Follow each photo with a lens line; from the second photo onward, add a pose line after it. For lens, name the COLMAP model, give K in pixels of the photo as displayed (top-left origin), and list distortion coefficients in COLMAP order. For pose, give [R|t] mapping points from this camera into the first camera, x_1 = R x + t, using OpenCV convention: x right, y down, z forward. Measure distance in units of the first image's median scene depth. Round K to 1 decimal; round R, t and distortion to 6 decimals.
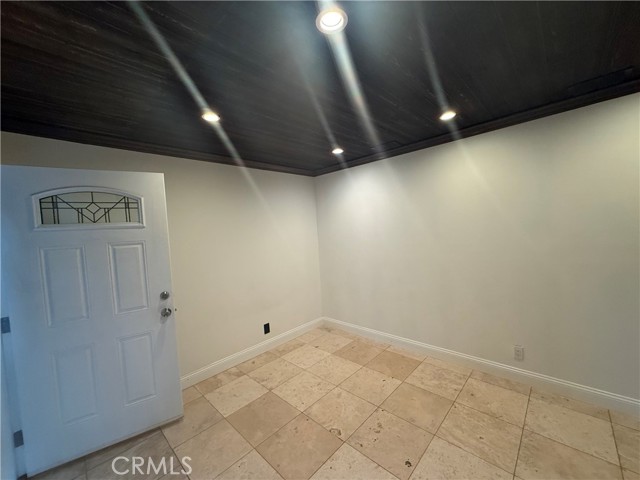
lens RADIAL K [[255.4, 0, 318.9], [0, 255.4, 240.2], [0, 0, 1]] dist [0.000196, -0.000583]
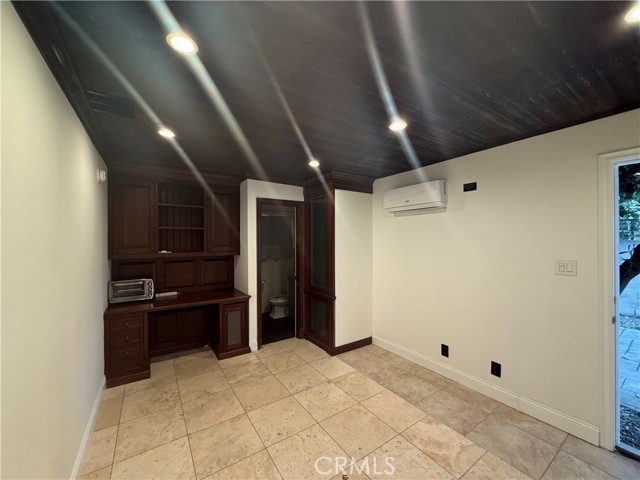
lens RADIAL K [[255.4, 0, 318.9], [0, 255.4, 240.2], [0, 0, 1]] dist [0.000196, -0.000583]
pose [[-0.975523, 0.063727, 0.210461, 0.125249], [0.073356, 0.996572, 0.038259, -0.066503], [-0.207301, 0.052761, -0.976853, 1.349807]]
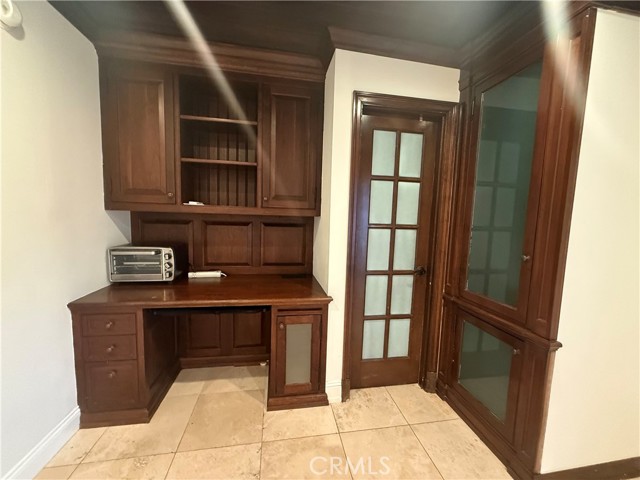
lens RADIAL K [[255.4, 0, 318.9], [0, 255.4, 240.2], [0, 0, 1]] dist [0.000196, -0.000583]
pose [[-0.807122, -0.020883, 0.590016, 0.439652], [0.047254, 0.993883, 0.099820, 0.040075], [-0.588491, 0.108447, -0.801198, 0.605324]]
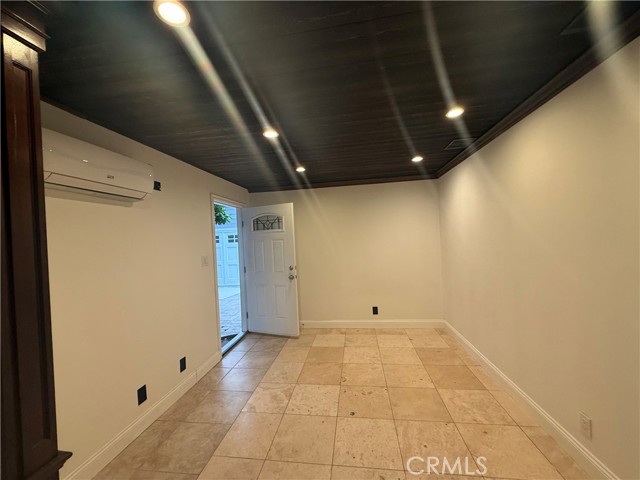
lens RADIAL K [[255.4, 0, 318.9], [0, 255.4, 240.2], [0, 0, 1]] dist [0.000196, -0.000583]
pose [[0.585150, 0.035442, -0.810150, 0.891190], [-0.024556, 0.999361, 0.025983, -0.035027], [0.810553, 0.004690, 0.585646, 0.056533]]
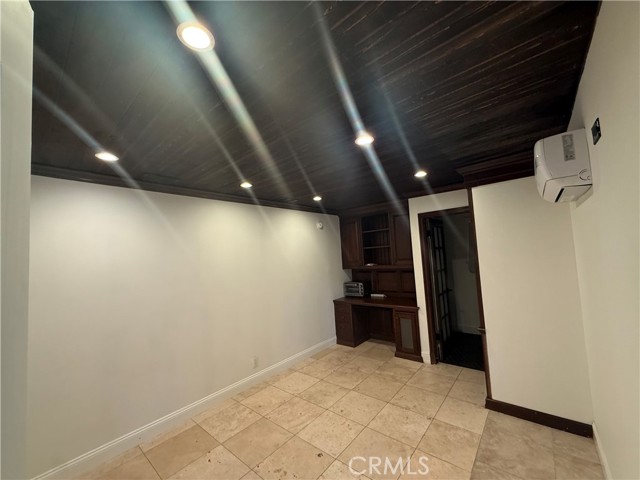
lens RADIAL K [[255.4, 0, 318.9], [0, 255.4, 240.2], [0, 0, 1]] dist [0.000196, -0.000583]
pose [[-0.054227, 0.125471, 0.990614, -0.706098], [0.114124, 0.986352, -0.118684, -0.009361], [-0.991985, 0.106617, -0.067806, 0.677620]]
